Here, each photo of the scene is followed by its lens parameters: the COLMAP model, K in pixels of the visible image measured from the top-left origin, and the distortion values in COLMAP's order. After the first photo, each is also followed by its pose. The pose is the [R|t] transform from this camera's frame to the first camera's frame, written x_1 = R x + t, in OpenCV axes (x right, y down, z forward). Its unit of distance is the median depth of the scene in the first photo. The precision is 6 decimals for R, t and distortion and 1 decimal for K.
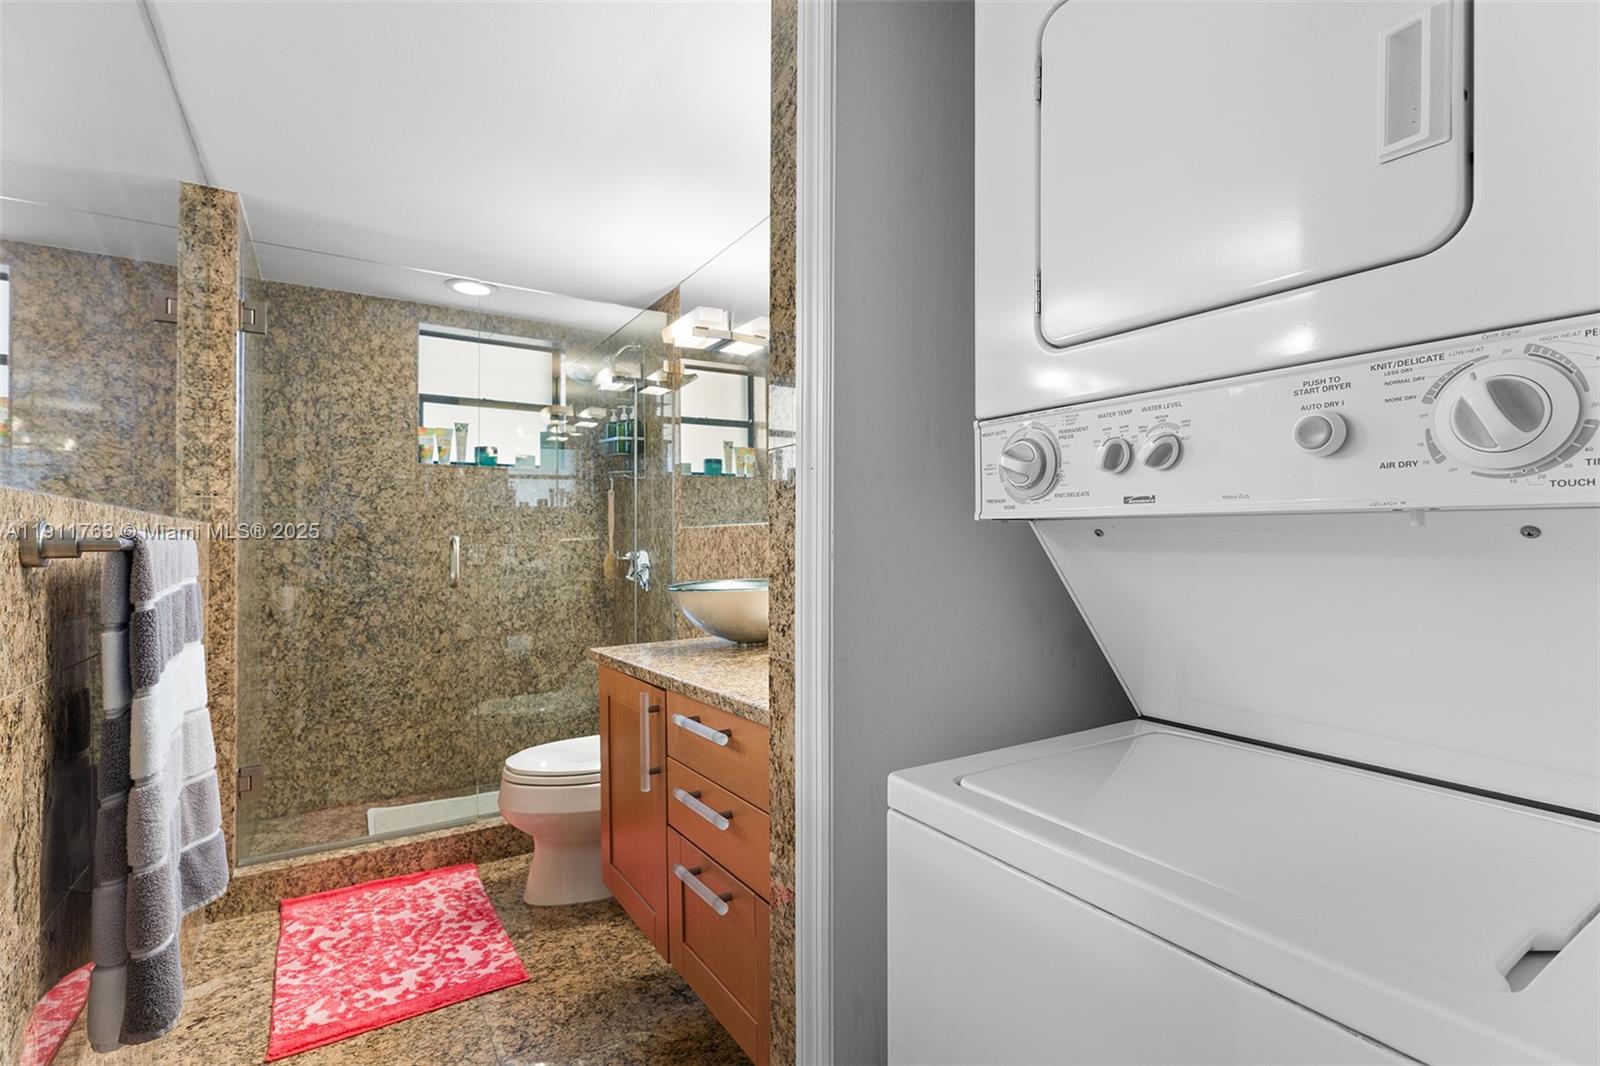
lens RADIAL K [[739.5, 0, 788.2], [0, 739.5, 524.4], [0, 0, 1]] dist [0.014939, 0.000684]
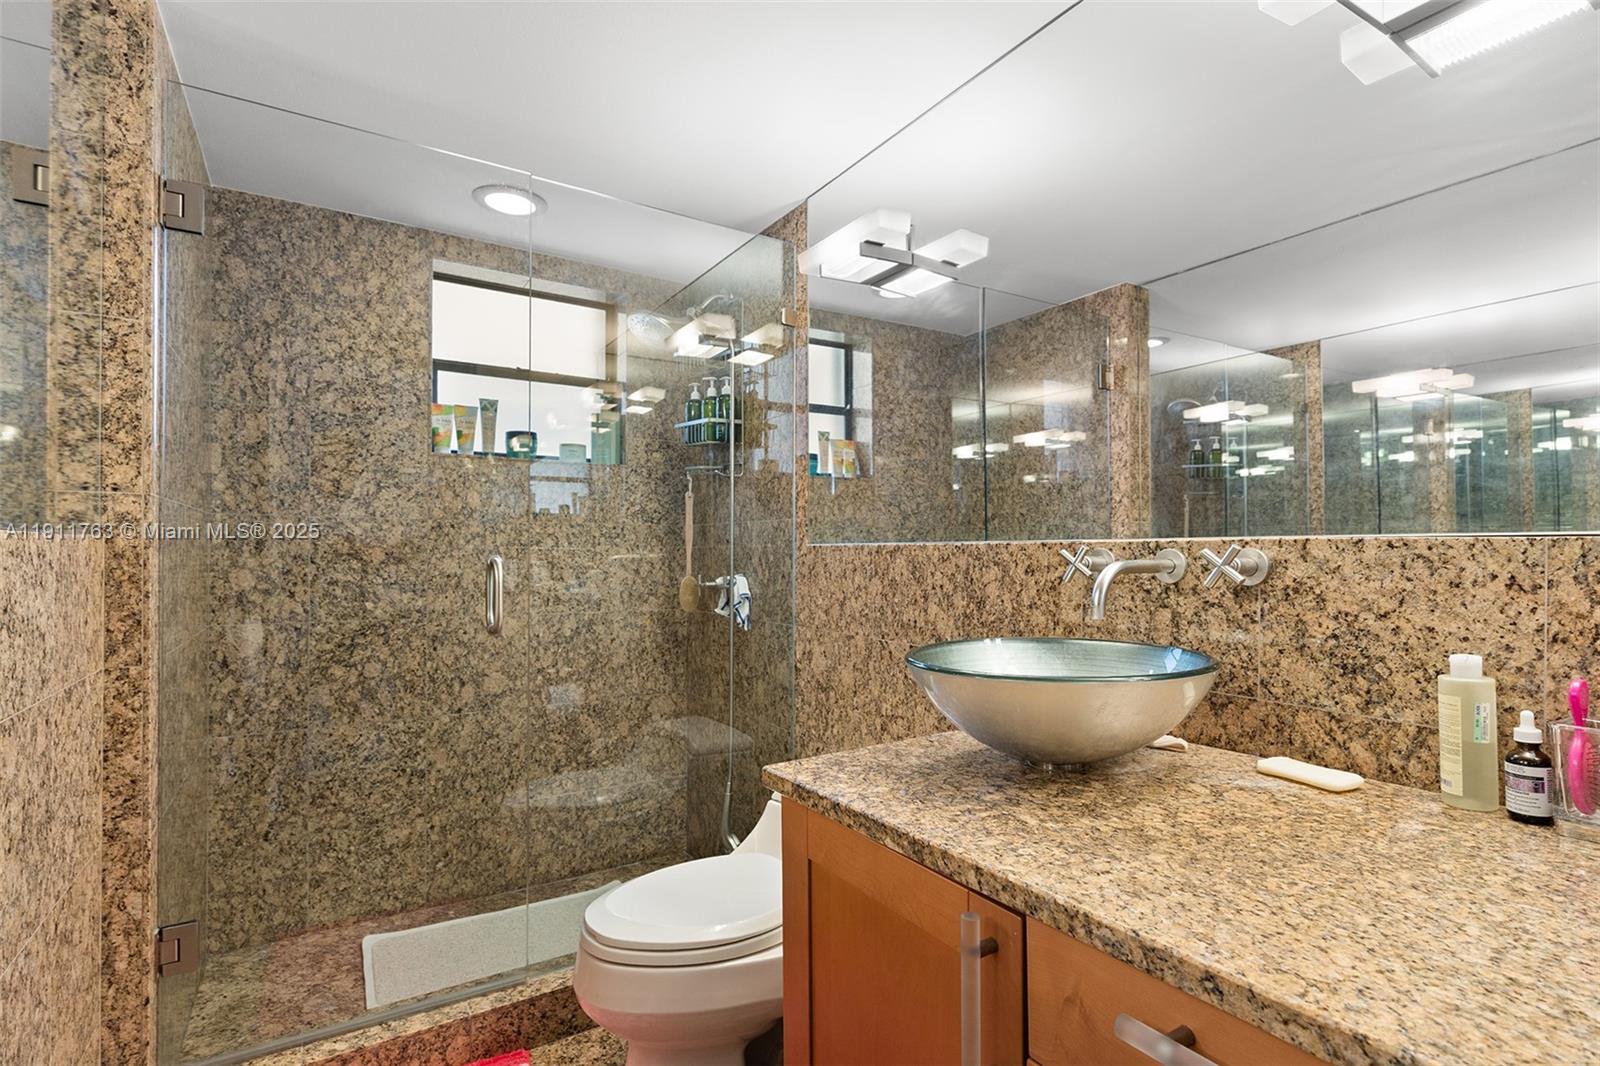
lens RADIAL K [[783.1, 0, 811.0], [0, 783.1, 546.2], [0, 0, 1]] dist [0.011705, -0.001559]
pose [[0.999925, 0.008436, 0.008866, -0.142201], [-0.008566, 0.999855, 0.014686, -0.005301], [-0.008741, -0.014761, 0.999853, 0.242333]]
